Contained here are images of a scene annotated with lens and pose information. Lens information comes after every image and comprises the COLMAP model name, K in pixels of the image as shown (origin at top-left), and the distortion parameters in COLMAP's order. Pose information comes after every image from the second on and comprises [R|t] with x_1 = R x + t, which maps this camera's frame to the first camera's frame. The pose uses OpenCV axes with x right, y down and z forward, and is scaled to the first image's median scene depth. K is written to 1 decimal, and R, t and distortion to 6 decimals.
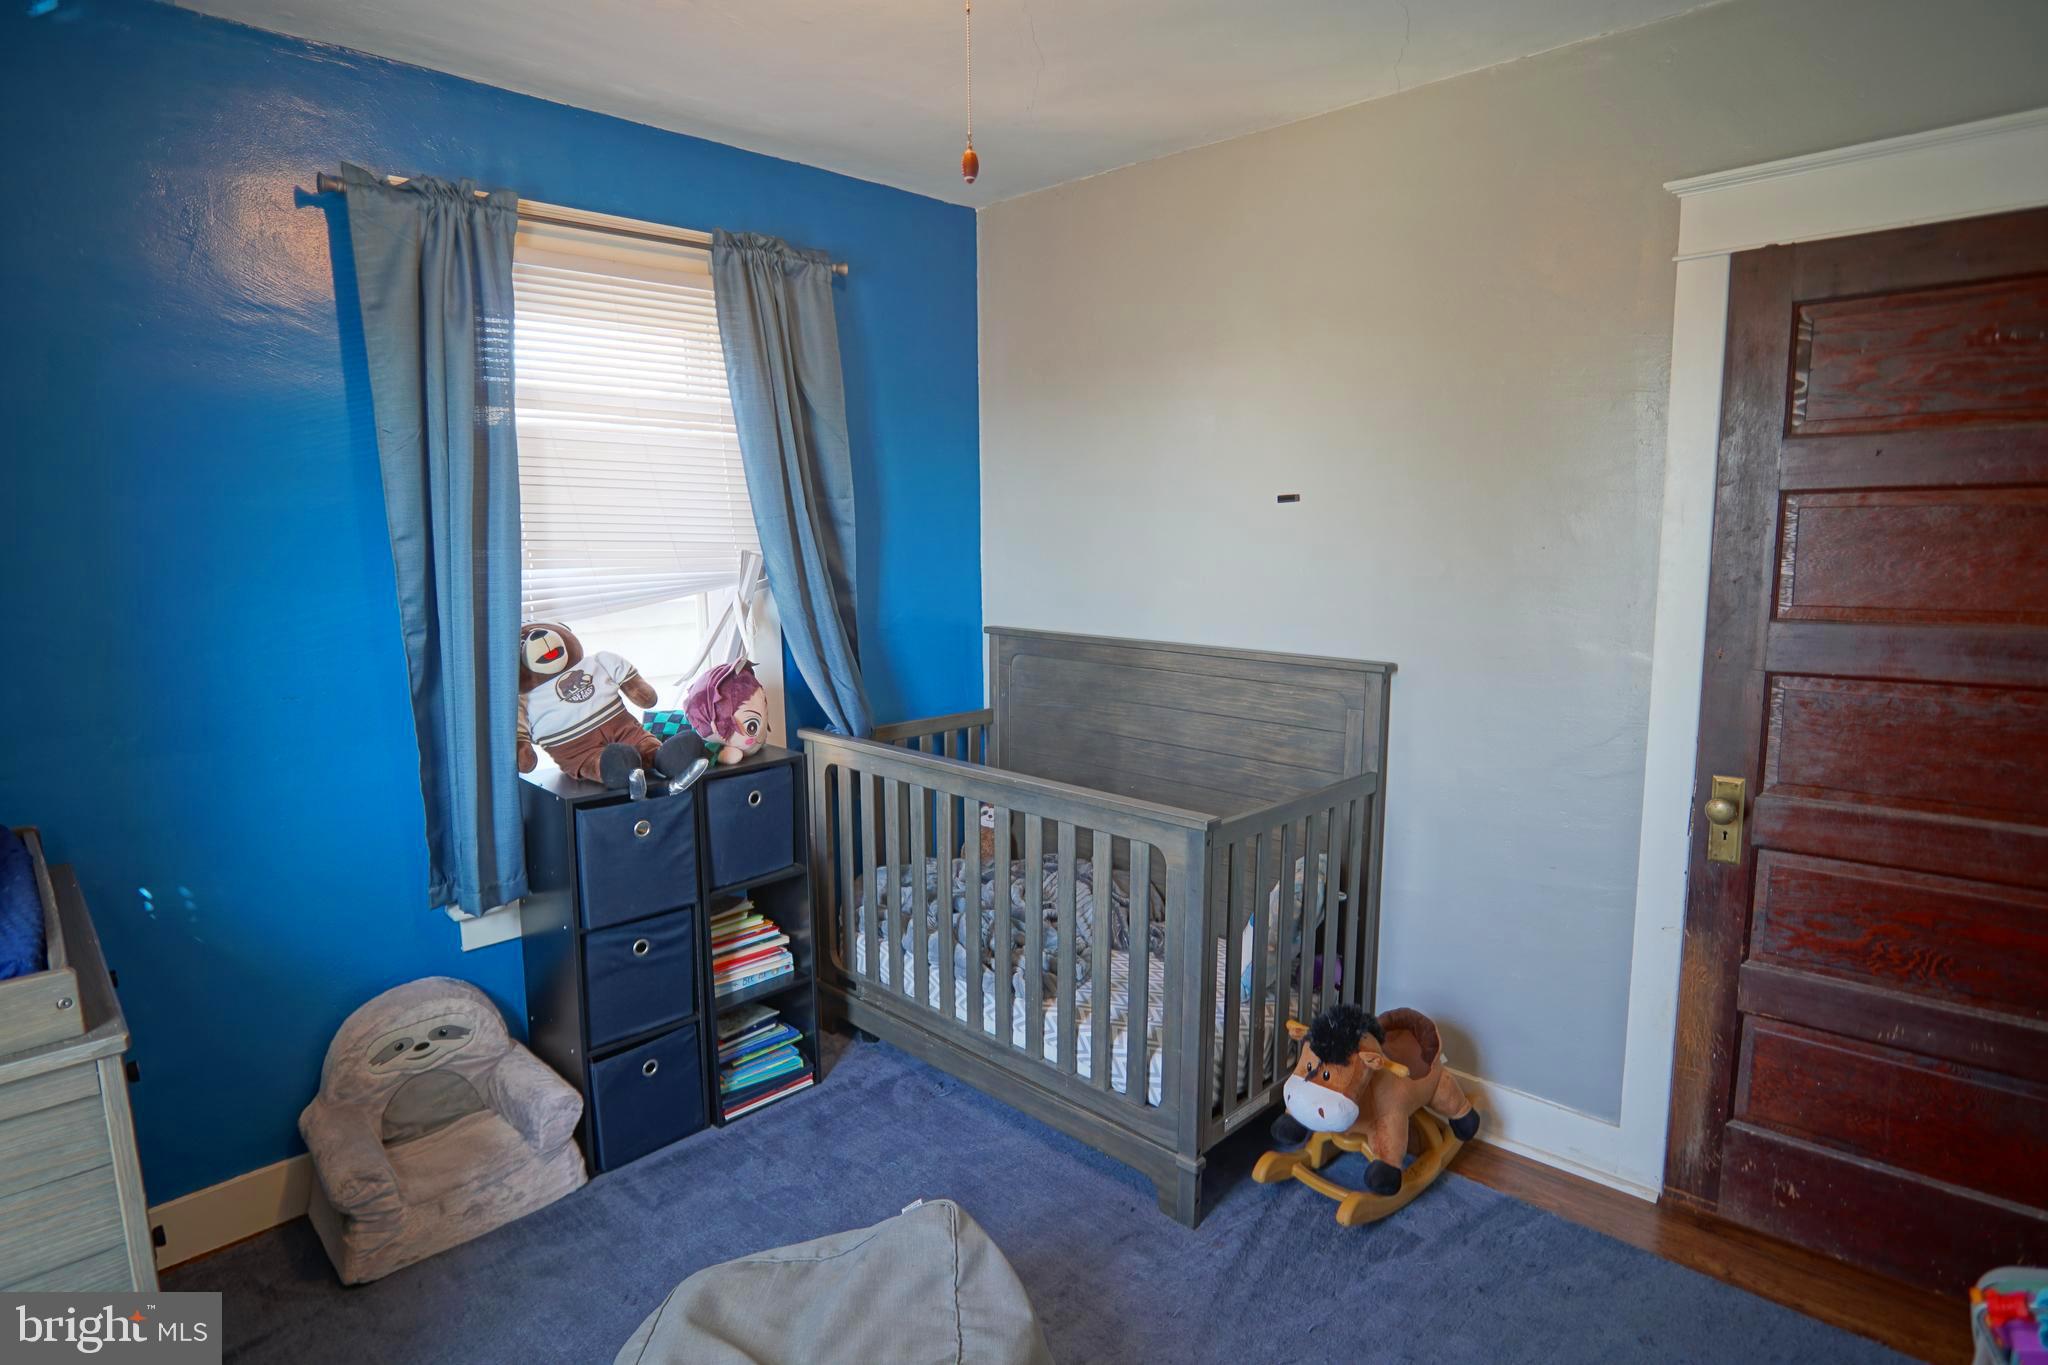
lens RADIAL K [[1108.1, 0, 1024.0], [0, 1108.1, 682.5], [0, 0, 1]] dist [-0.005249, 0.000185]
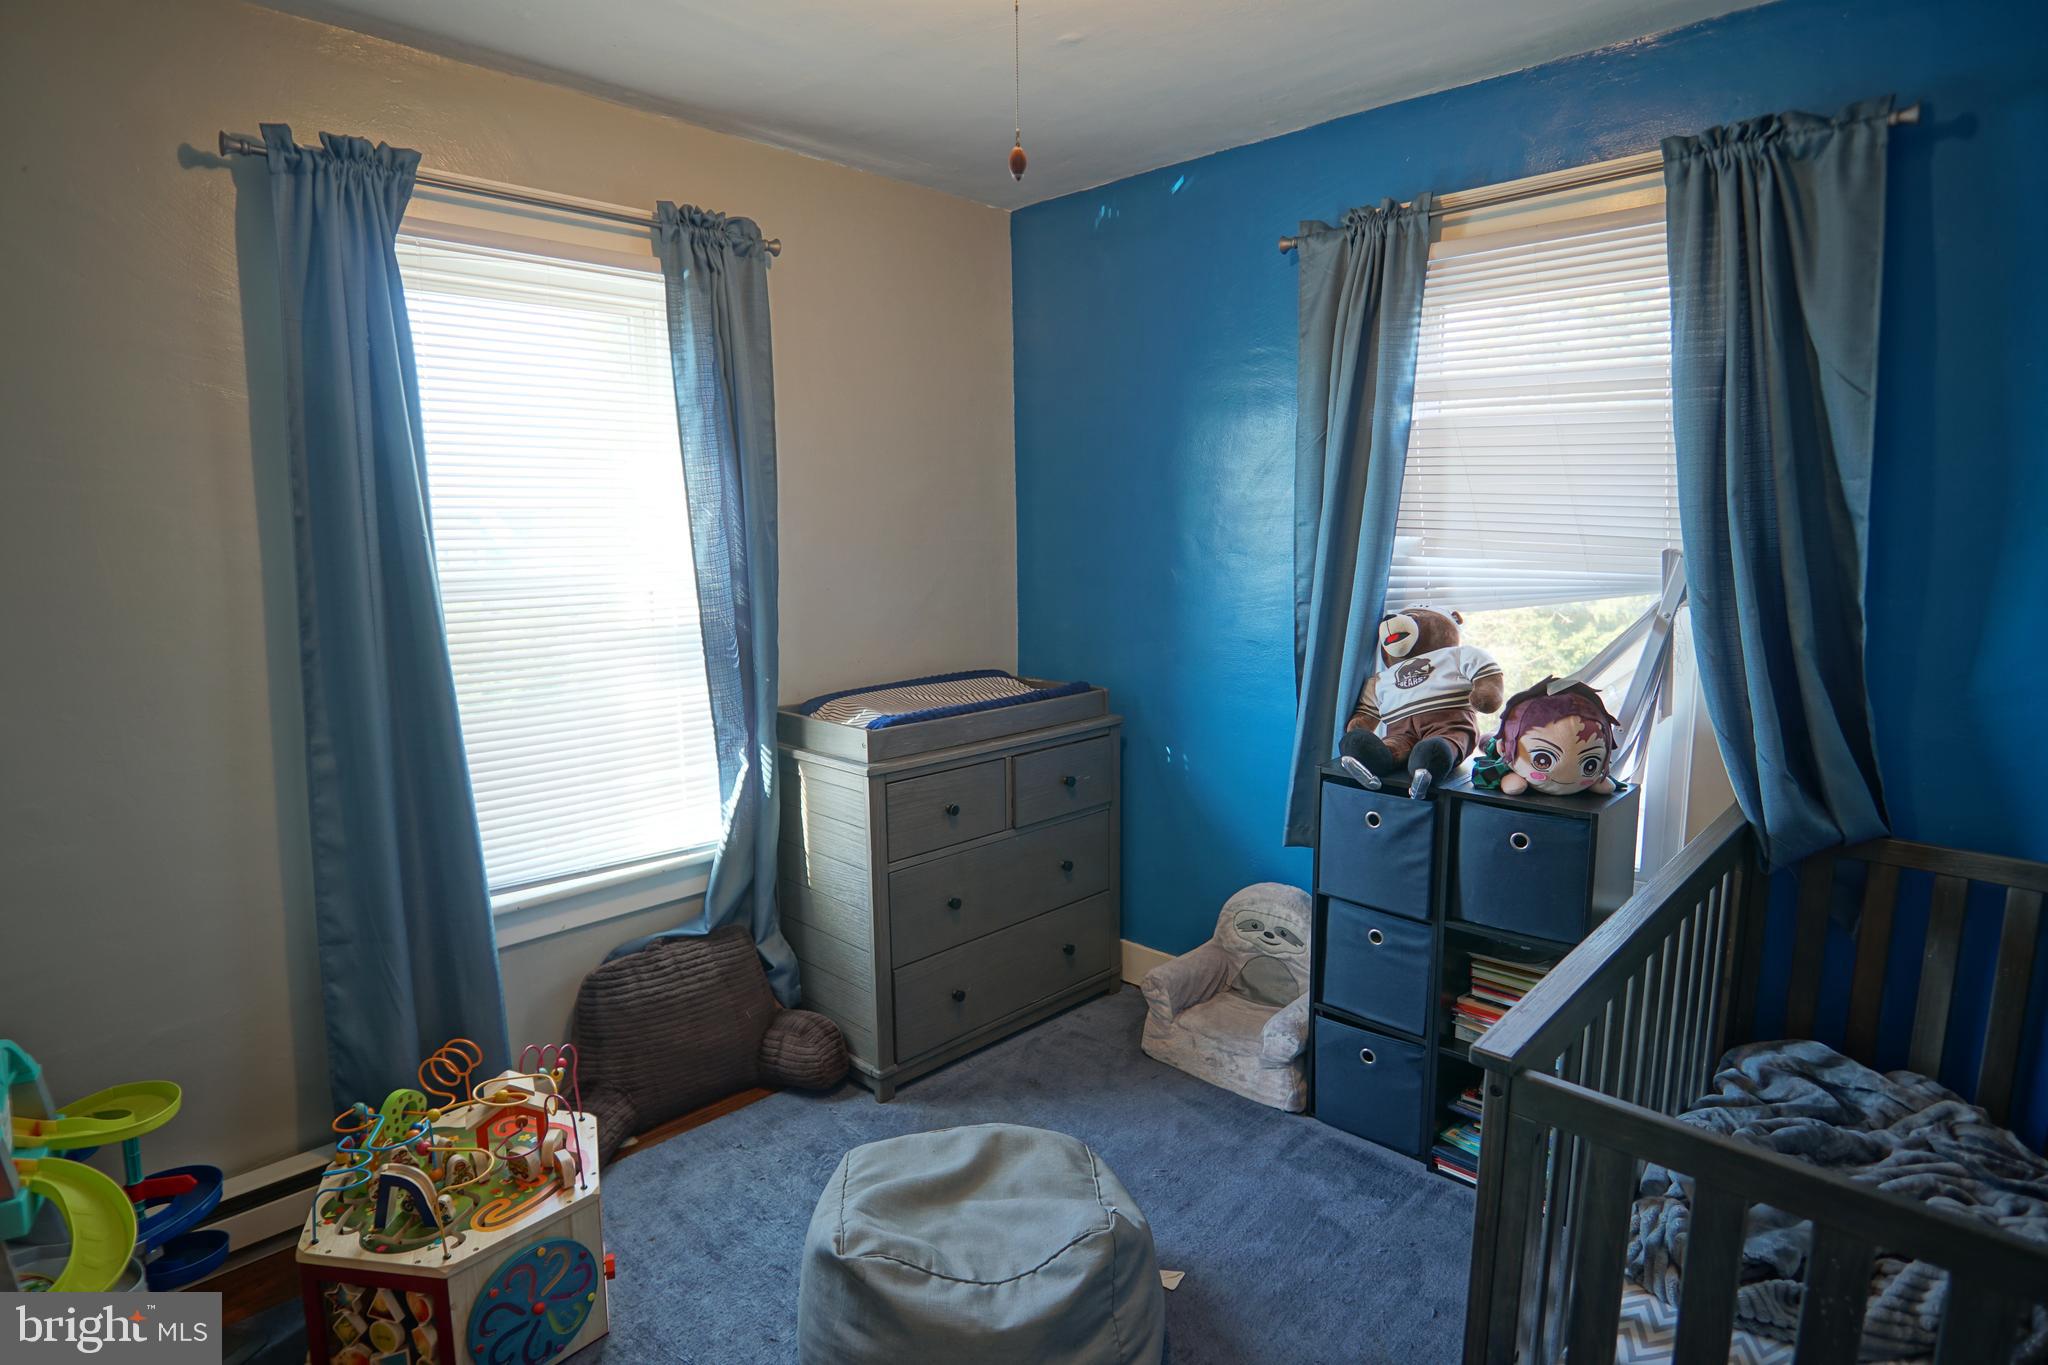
lens RADIAL K [[1108.1, 0, 1024.0], [0, 1108.1, 682.5], [0, 0, 1]] dist [-0.005249, 0.000185]
pose [[0.012146, 0.160867, -0.986901, 0.598926], [-0.140107, 0.977511, 0.157612, -0.098895], [0.990062, 0.136357, 0.034412, 0.613273]]
